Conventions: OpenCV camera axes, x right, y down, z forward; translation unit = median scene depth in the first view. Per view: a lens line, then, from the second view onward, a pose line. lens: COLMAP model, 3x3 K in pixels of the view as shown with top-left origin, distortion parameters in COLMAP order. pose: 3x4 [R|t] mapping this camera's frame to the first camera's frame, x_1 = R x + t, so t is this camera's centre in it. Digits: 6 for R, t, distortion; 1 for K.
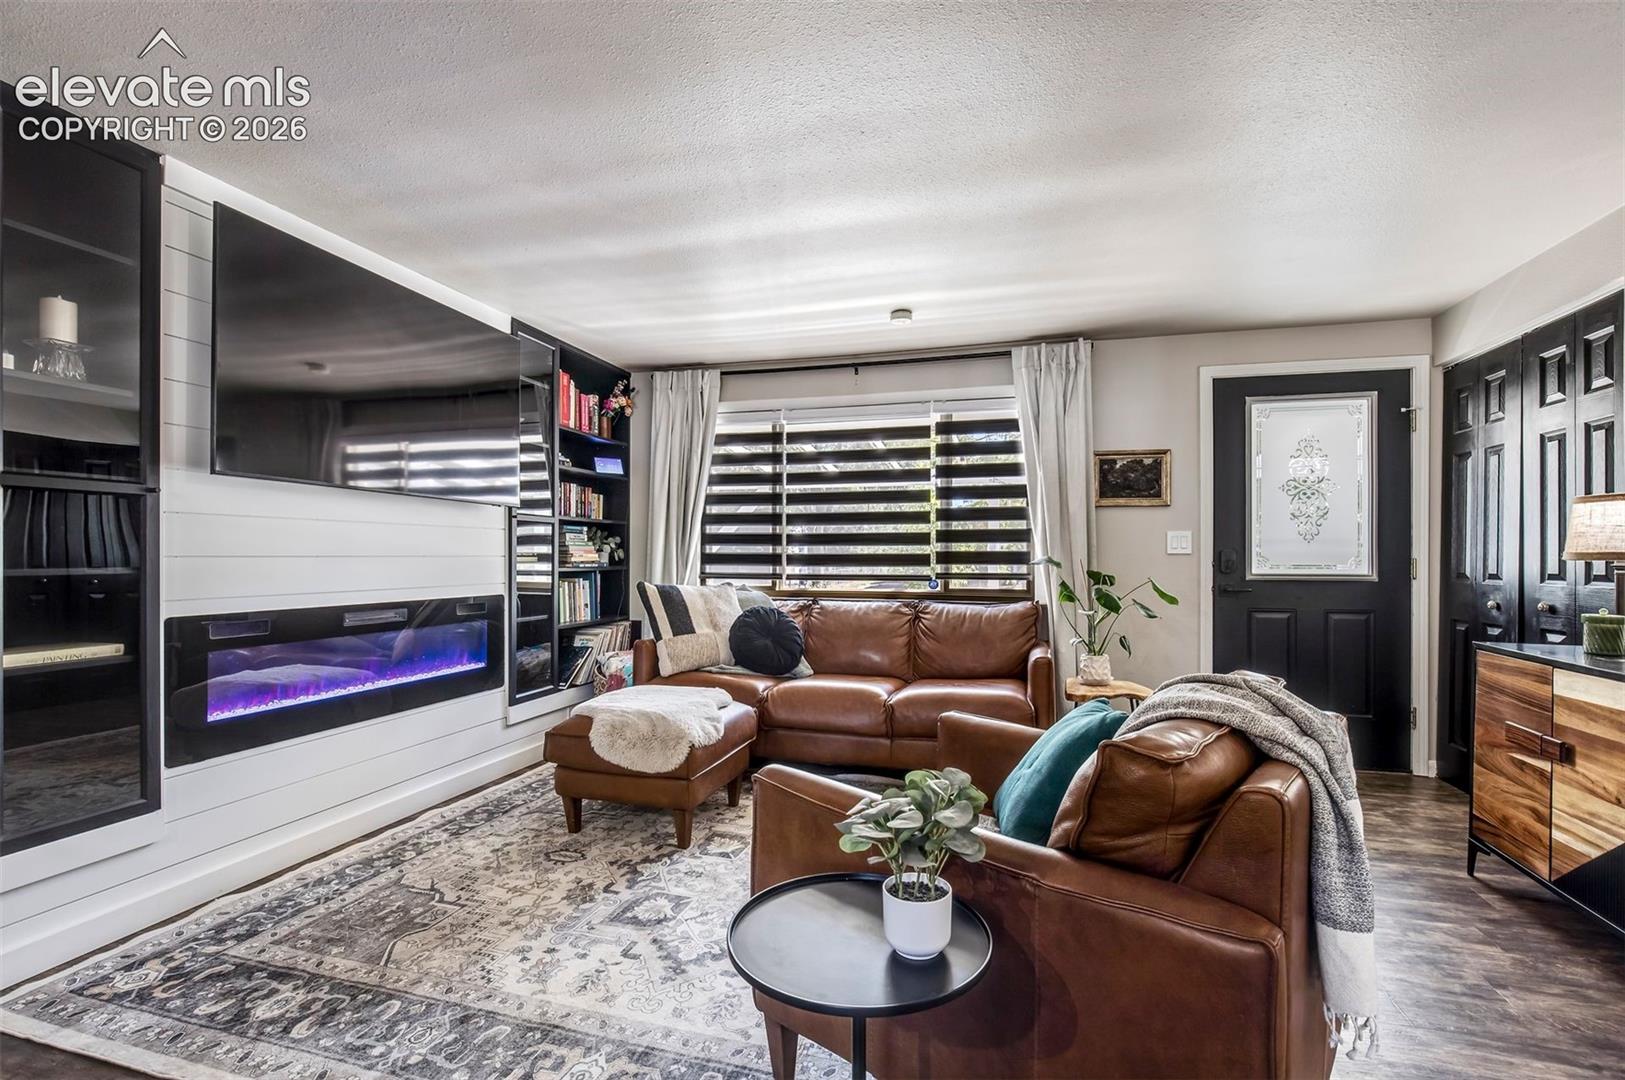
lens RADIAL K [[742.5, 0, 814.4], [0, 742.5, 550.7], [0, 0, 1]] dist [-0.011083, 0.000603]
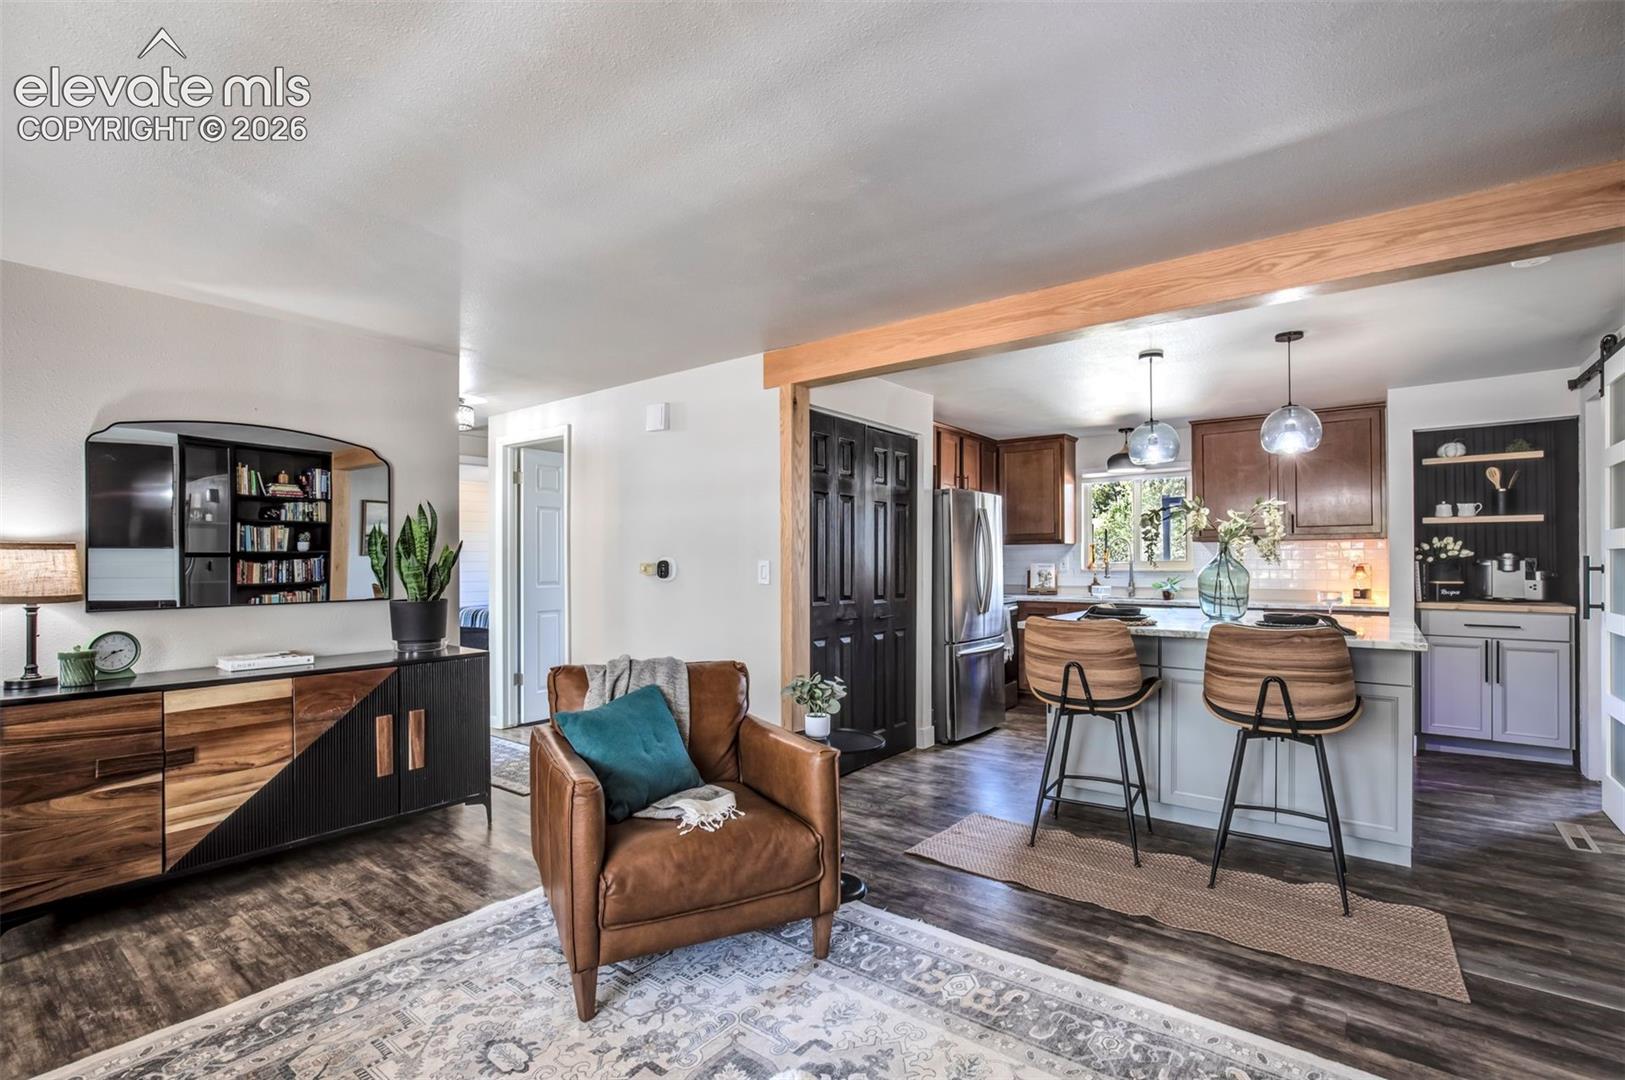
lens RADIAL K [[760.2, 0, 812.5], [0, 760.2, 563.2], [0, 0, 1]] dist [-0.014005, 0.000432]
pose [[-0.928926, -0.000255, 0.370266, -0.225040], [-0.000038, 1.000000, 0.000593, -0.026529], [-0.370266, 0.000537, -0.928926, 0.926313]]
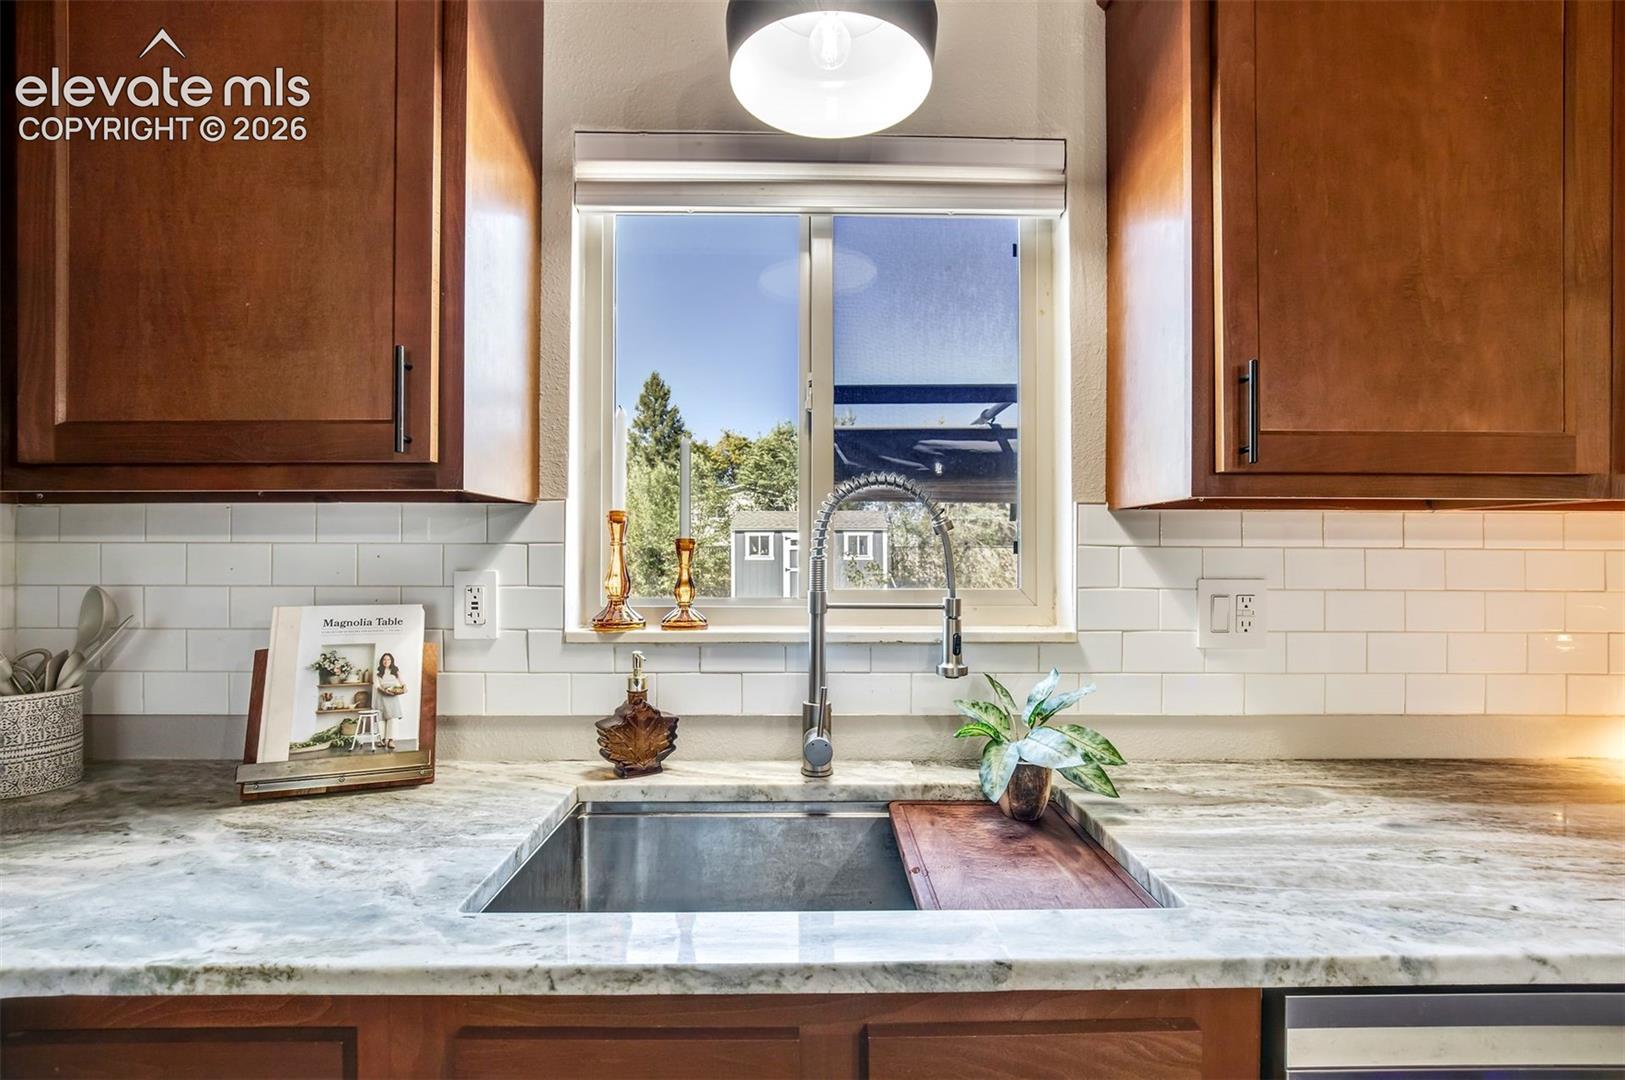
lens RADIAL K [[738.5, 0, 816.7], [0, 738.5, 537.4], [0, 0, 1]] dist [-0.025137, 0.008097]
pose [[-0.957504, -0.005086, -0.288376, -0.169641], [-0.002305, 0.999948, -0.009983, -0.049690], [0.288412, -0.008894, -0.957465, -0.480390]]
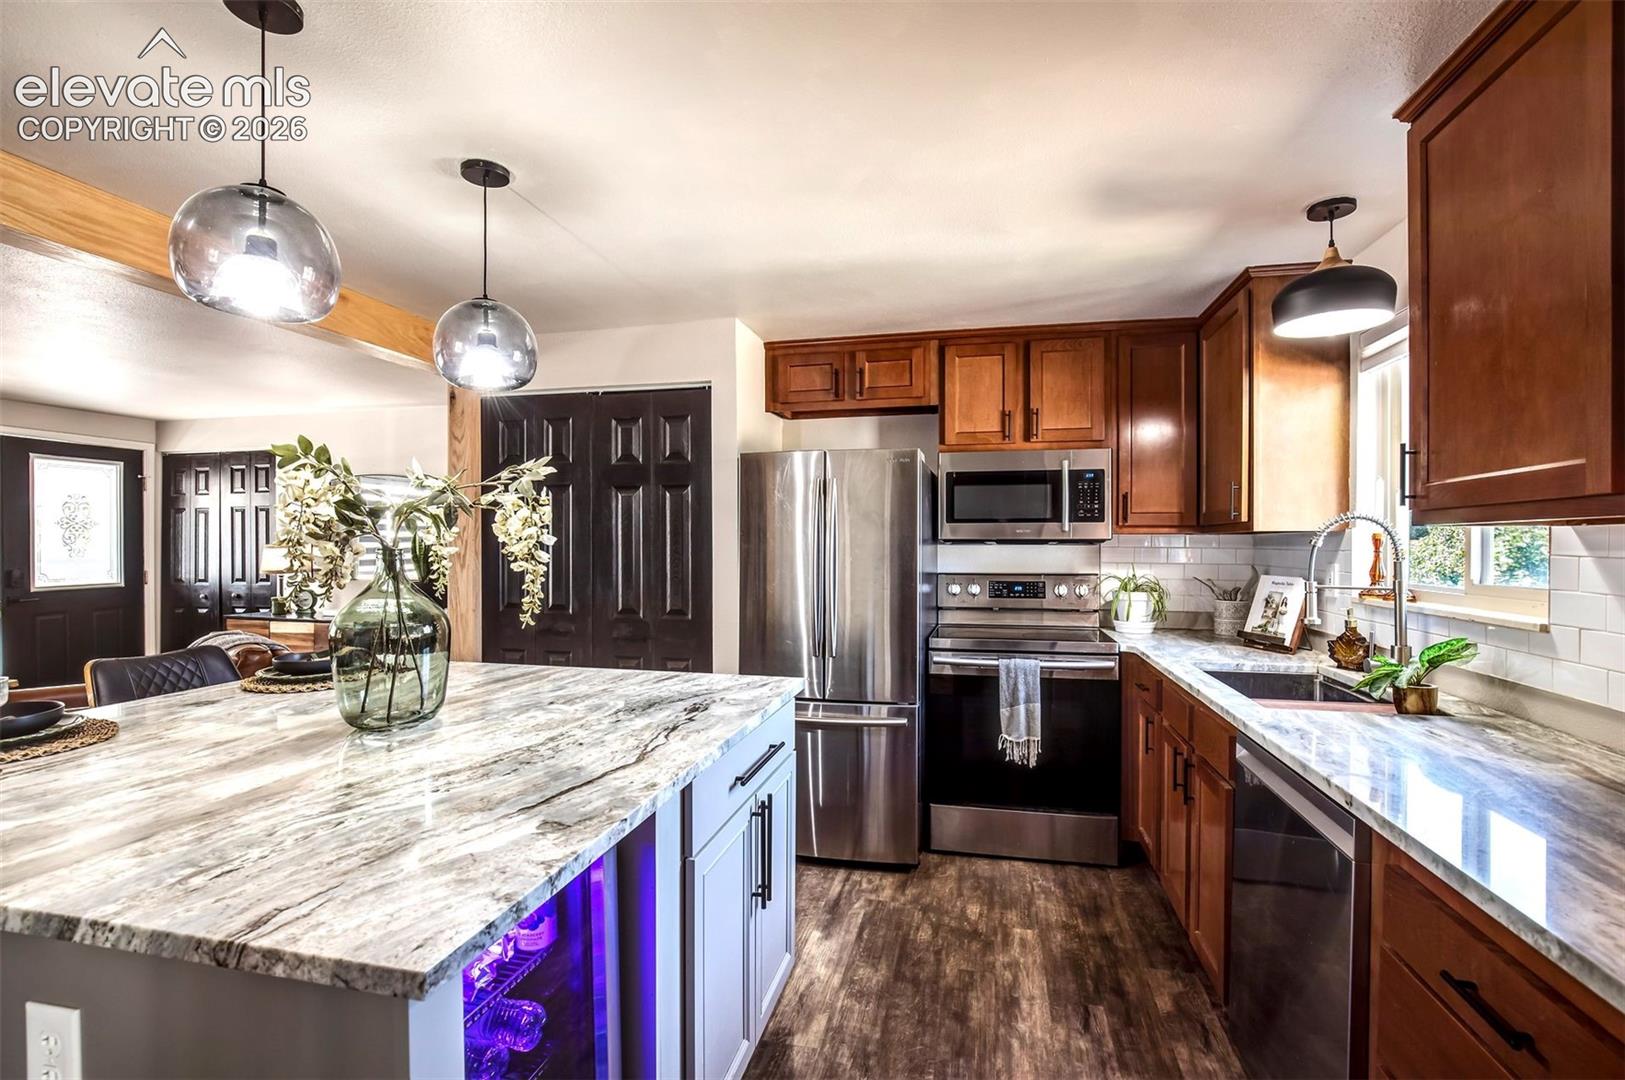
lens RADIAL K [[742.5, 0, 814.4], [0, 742.5, 550.7], [0, 0, 1]] dist [-0.011083, 0.000603]
pose [[-0.042112, -0.012952, 0.999029, -0.755954], [-0.005965, 0.999901, 0.012712, -0.055958], [-0.999095, -0.005424, -0.042185, -0.338971]]
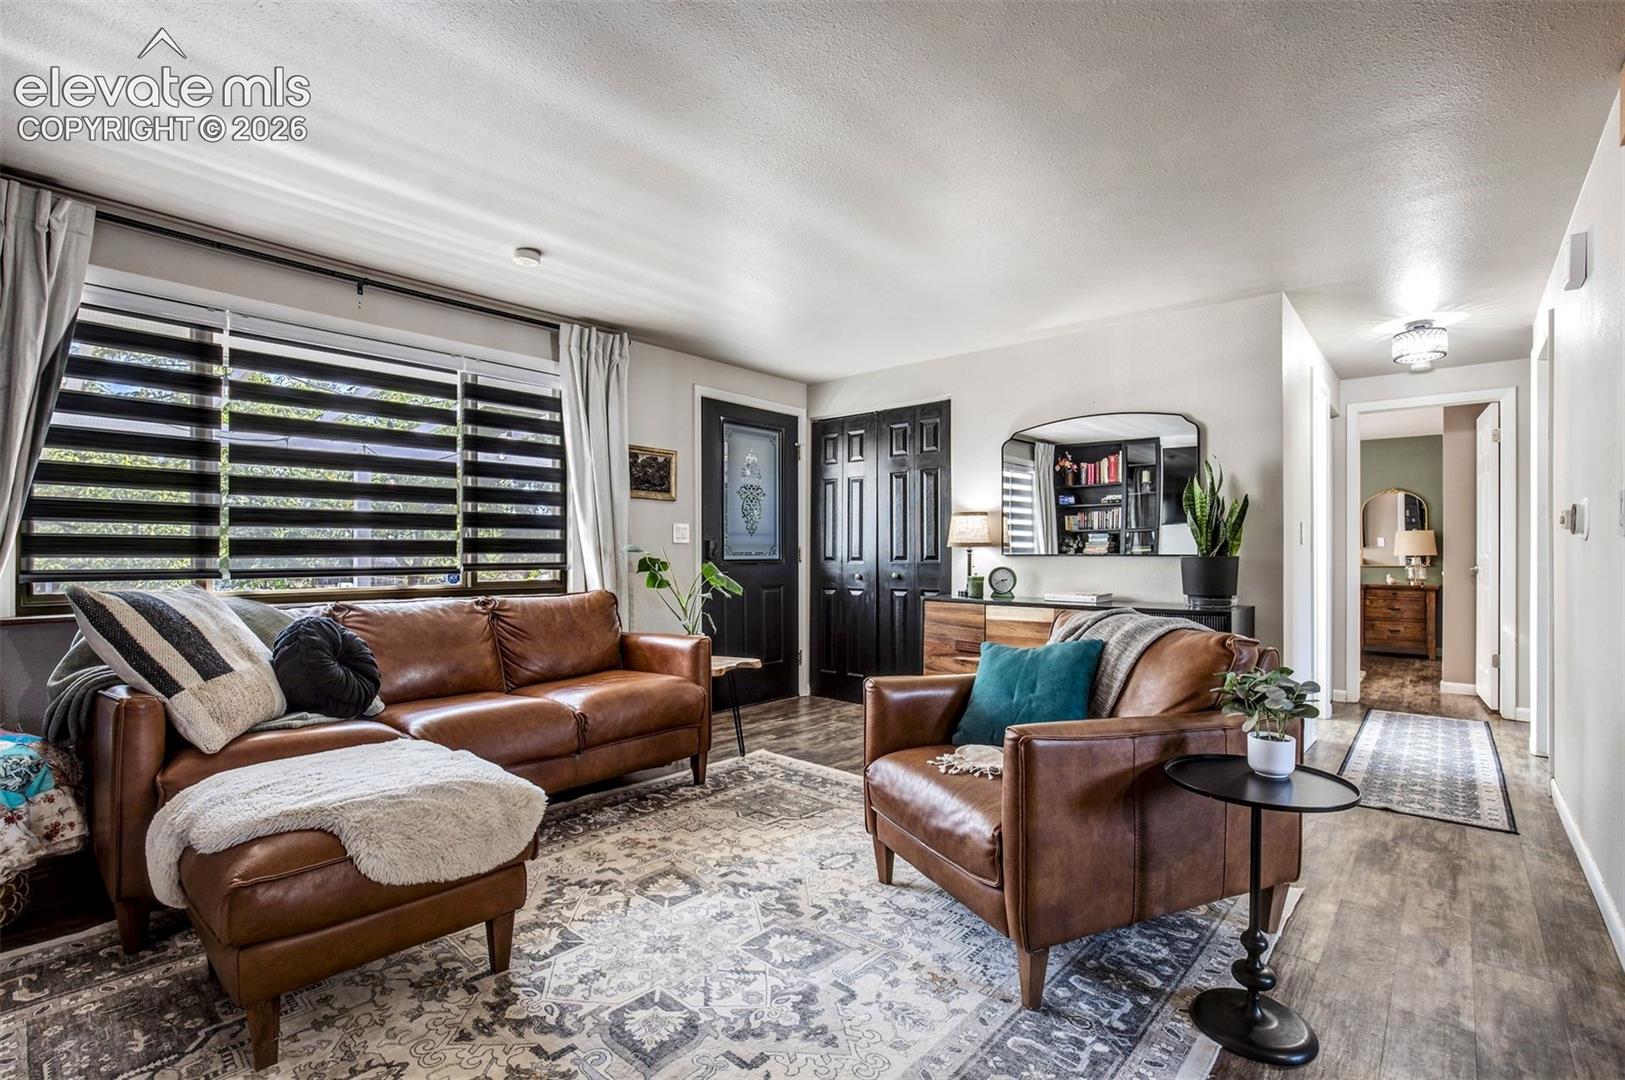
lens RADIAL K [[742.5, 0, 814.4], [0, 742.5, 550.7], [0, 0, 1]] dist [-0.011083, 0.000603]
pose [[0.426129, 0.000090, 0.904662, -0.457222], [-0.006521, 0.999974, 0.002972, 0.011281], [-0.904639, -0.007165, 0.426118, 0.316633]]
